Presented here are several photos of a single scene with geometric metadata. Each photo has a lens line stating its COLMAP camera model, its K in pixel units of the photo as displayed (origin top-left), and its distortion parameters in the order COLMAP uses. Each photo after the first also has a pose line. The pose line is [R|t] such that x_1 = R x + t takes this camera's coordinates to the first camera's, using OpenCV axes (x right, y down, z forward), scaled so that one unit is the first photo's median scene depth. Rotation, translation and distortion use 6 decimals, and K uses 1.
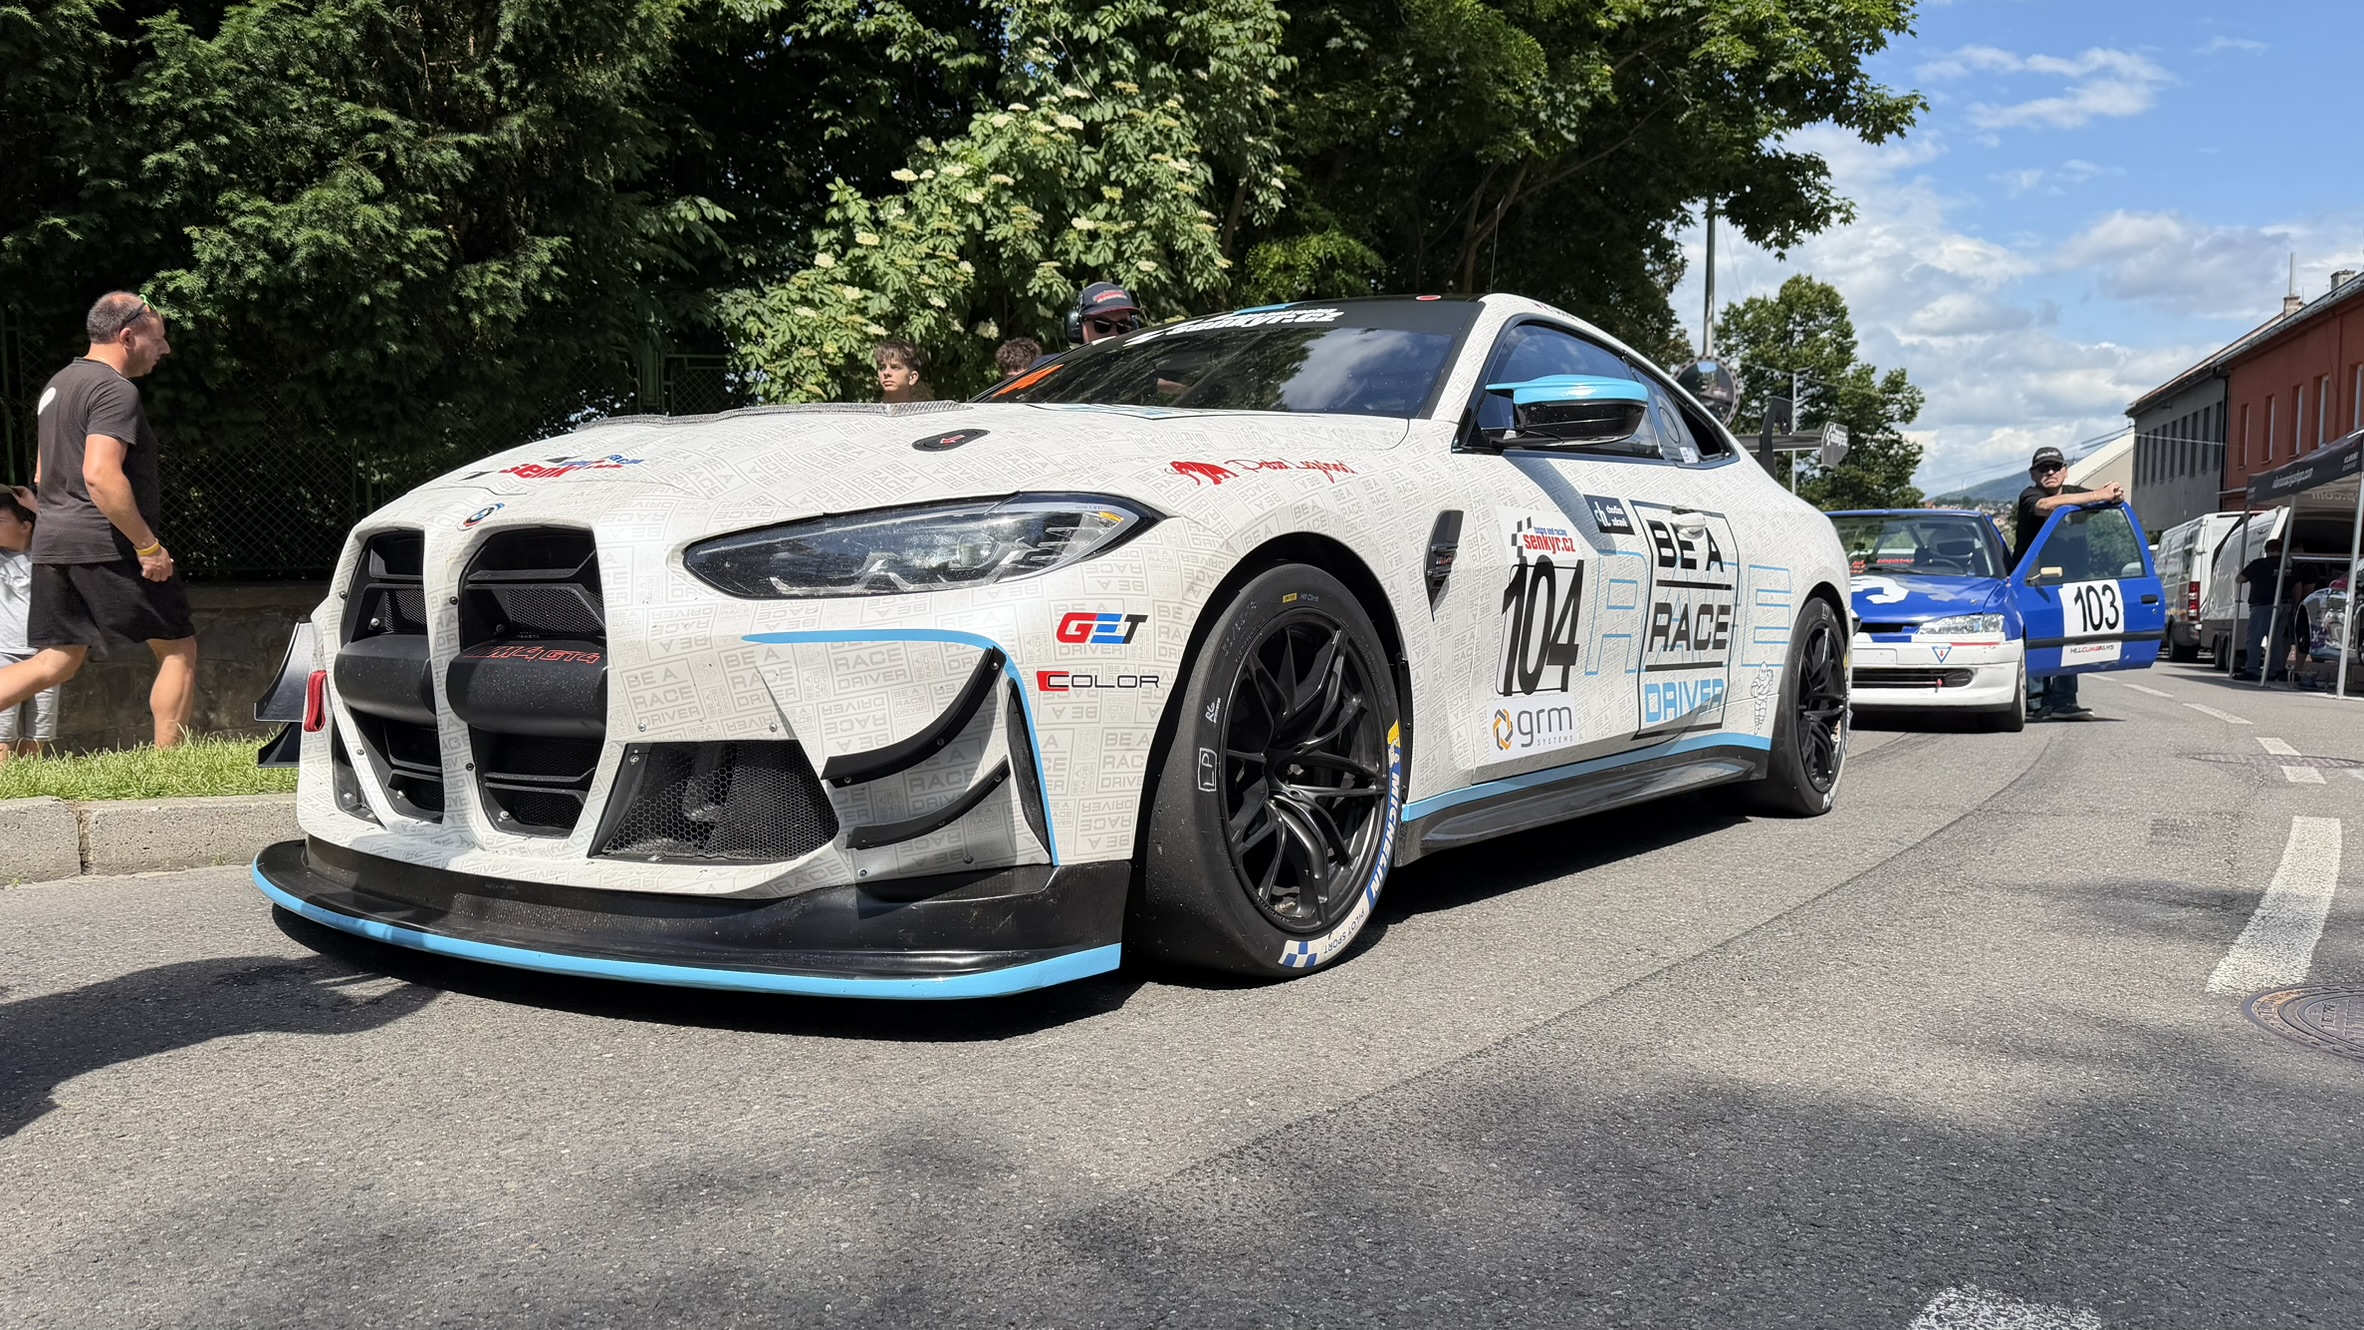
lens RADIAL K [[1737.8, 0, 1182.0], [0, 1737.8, 665.0], [0, 0, 1]] dist [0.170733, -0.228038]
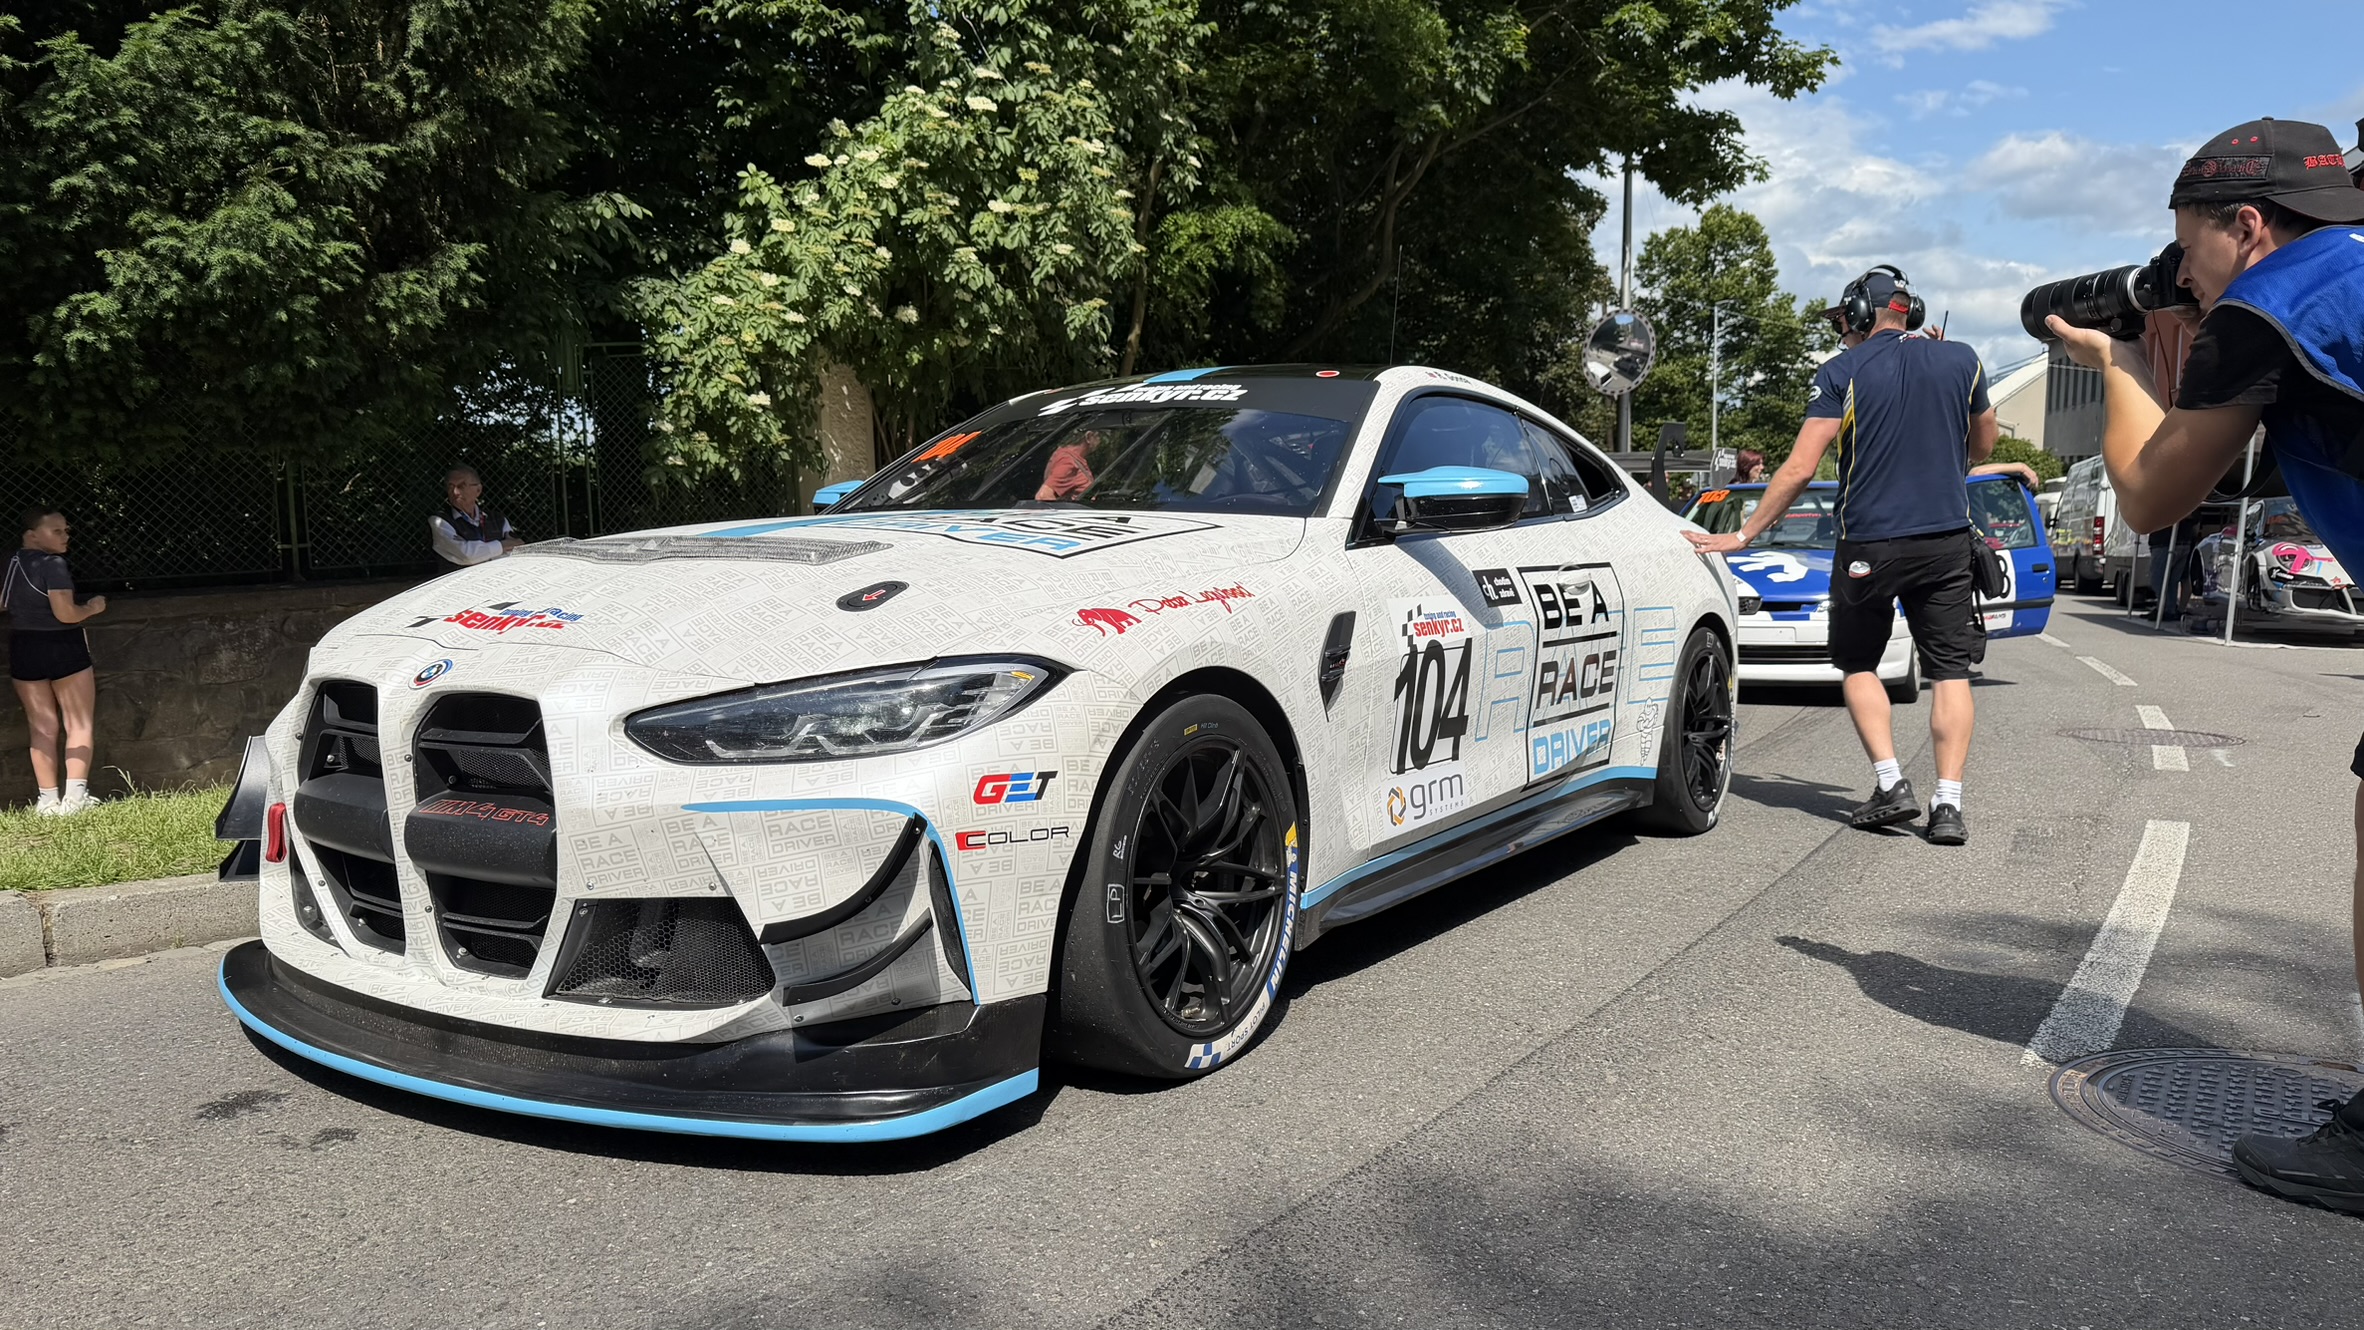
lens RADIAL K [[1745.8, 0, 1165.5], [0, 1745.8, 678.7], [0, 0, 1]] dist [0.143355, -0.166032]
pose [[0.999409, -0.017030, 0.029851, 0.007165], [0.015536, 0.998650, 0.049571, -0.061245], [-0.030655, -0.049078, 0.998324, -0.040489]]
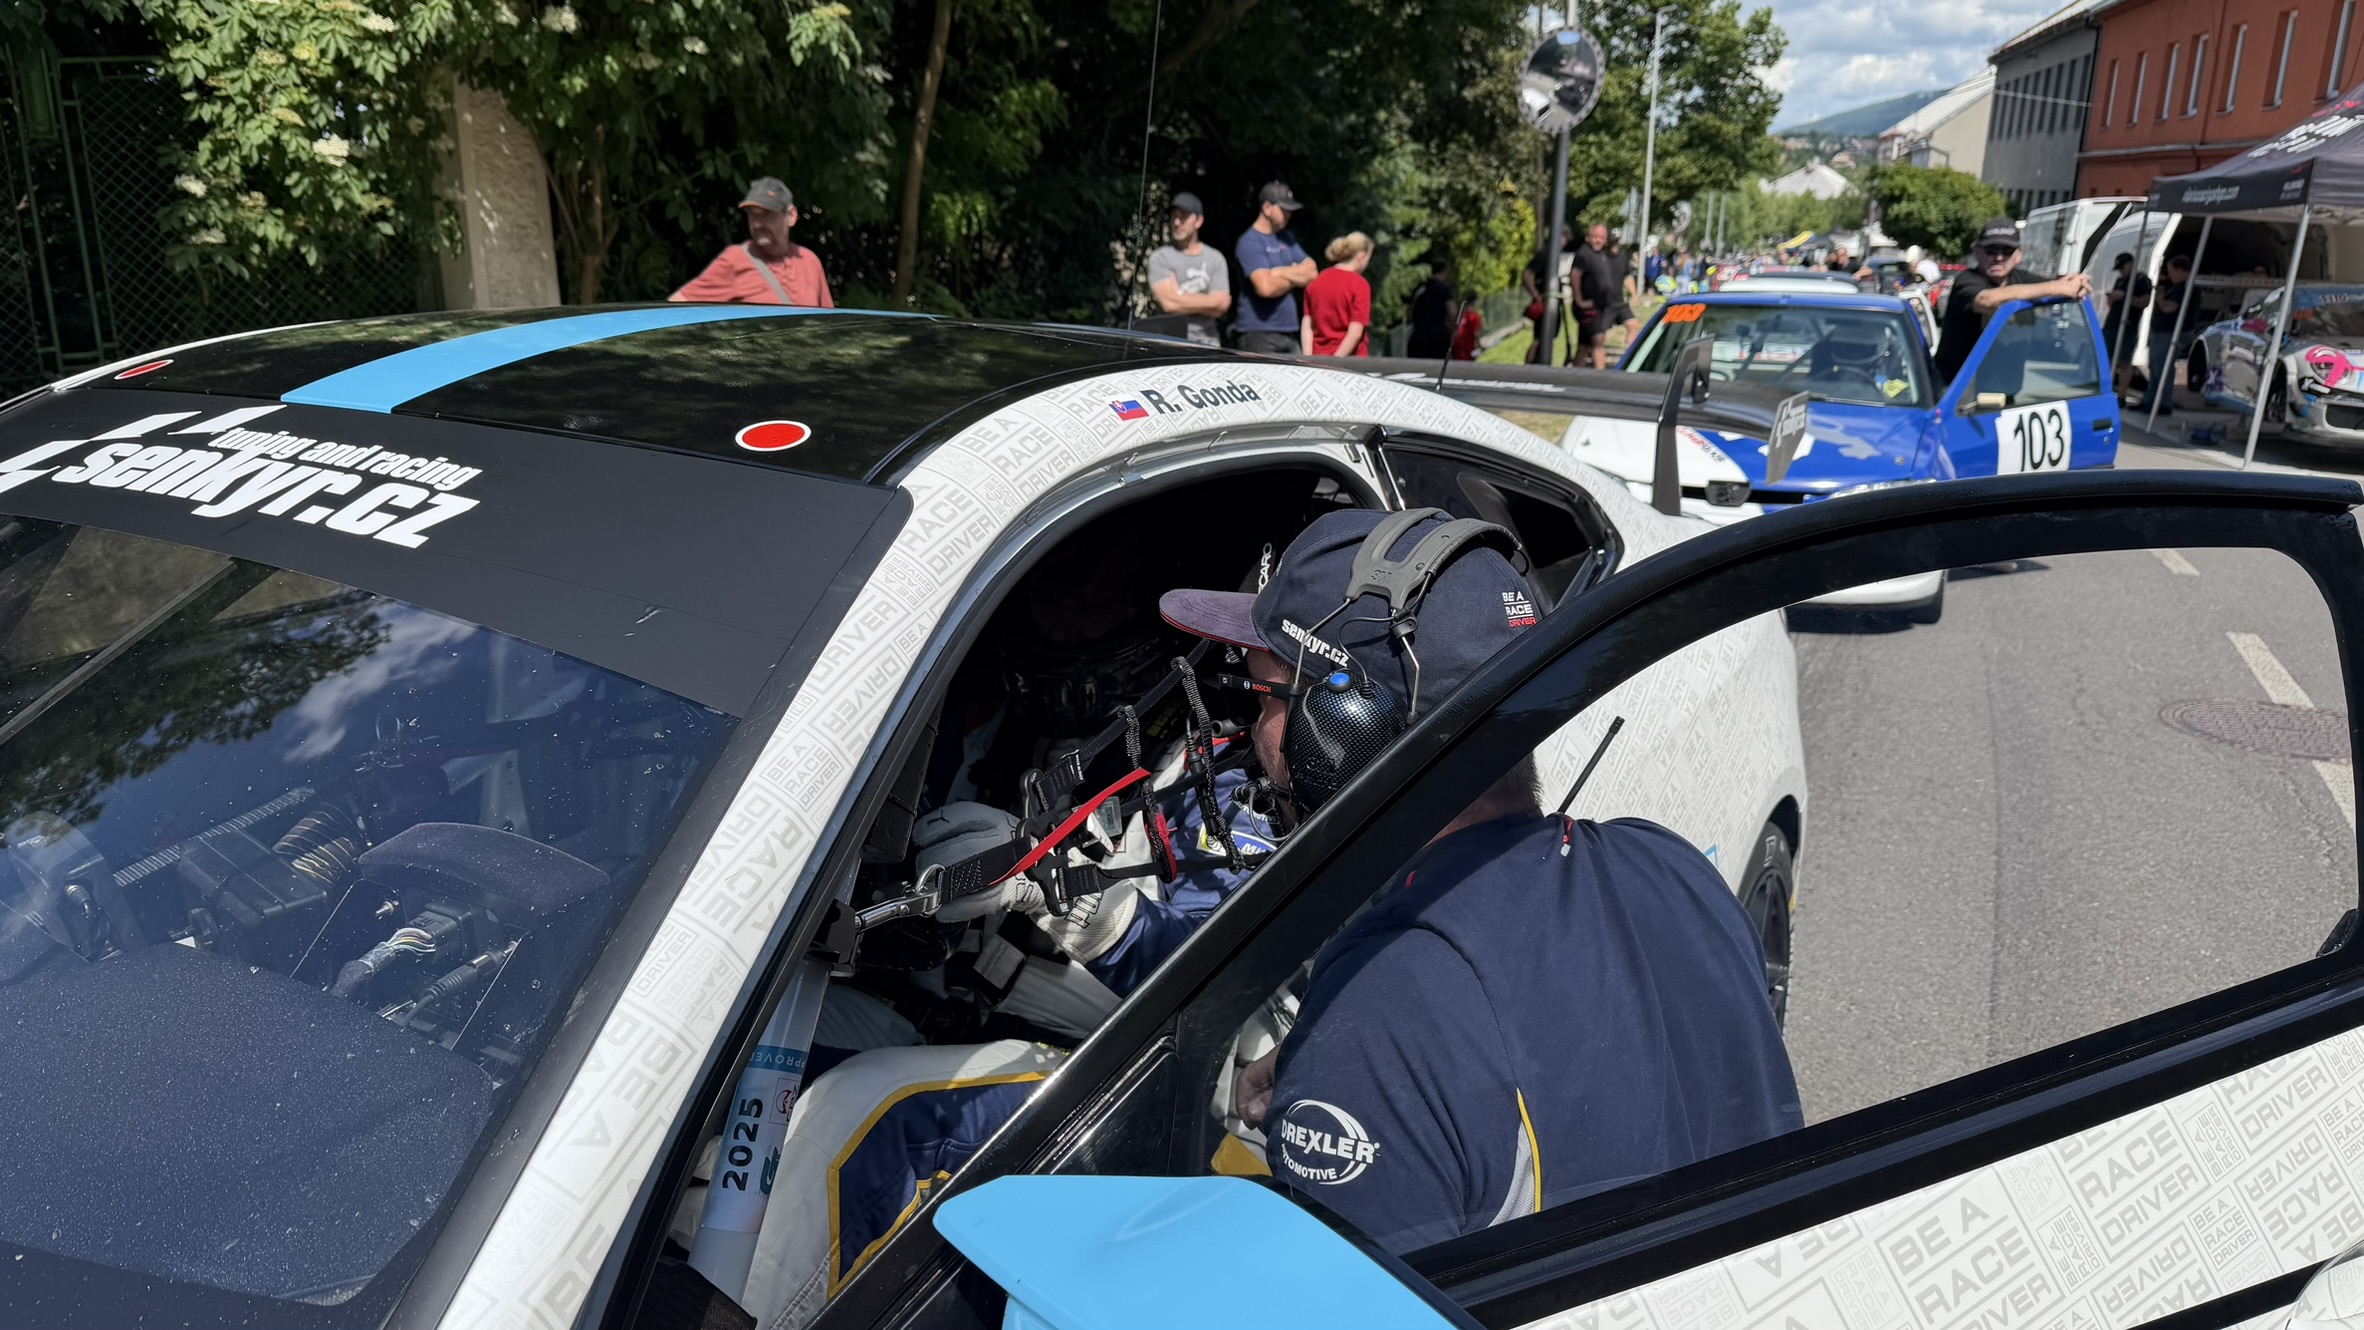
lens RADIAL K [[1740.7, 0, 1182.0], [0, 1740.7, 665.0], [0, 0, 1]] dist [0.064316, -0.091928]
pose [[0.996366, -0.015040, 0.083831, 0.144488], [-0.002692, 0.978230, 0.207505, -0.175114], [-0.085127, -0.206977, 0.974635, 0.505822]]
